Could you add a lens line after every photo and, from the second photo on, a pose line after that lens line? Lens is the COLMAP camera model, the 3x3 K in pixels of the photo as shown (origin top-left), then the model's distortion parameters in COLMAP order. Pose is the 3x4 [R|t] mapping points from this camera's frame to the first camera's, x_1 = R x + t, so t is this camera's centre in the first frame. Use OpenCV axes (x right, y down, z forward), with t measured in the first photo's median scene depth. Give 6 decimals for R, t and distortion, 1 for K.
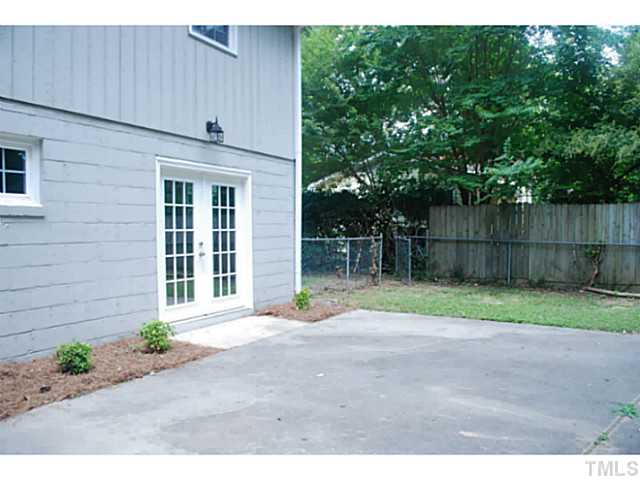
lens RADIAL K [[512.2, 0, 321.6], [0, 512.2, 242.9], [0, 0, 1]] dist [-0.059557, 0.001490]
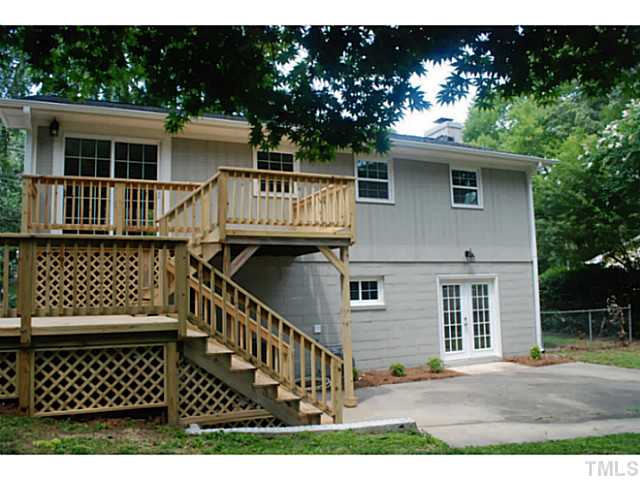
lens RADIAL K [[512.2, 0, 321.6], [0, 512.2, 242.9], [0, 0, 1]] dist [-0.059557, 0.001490]
pose [[0.799497, -0.079095, -0.595440, 0.449077], [0.010043, 0.992914, -0.118409, -0.055136], [0.600586, 0.088688, 0.794626, -0.756330]]
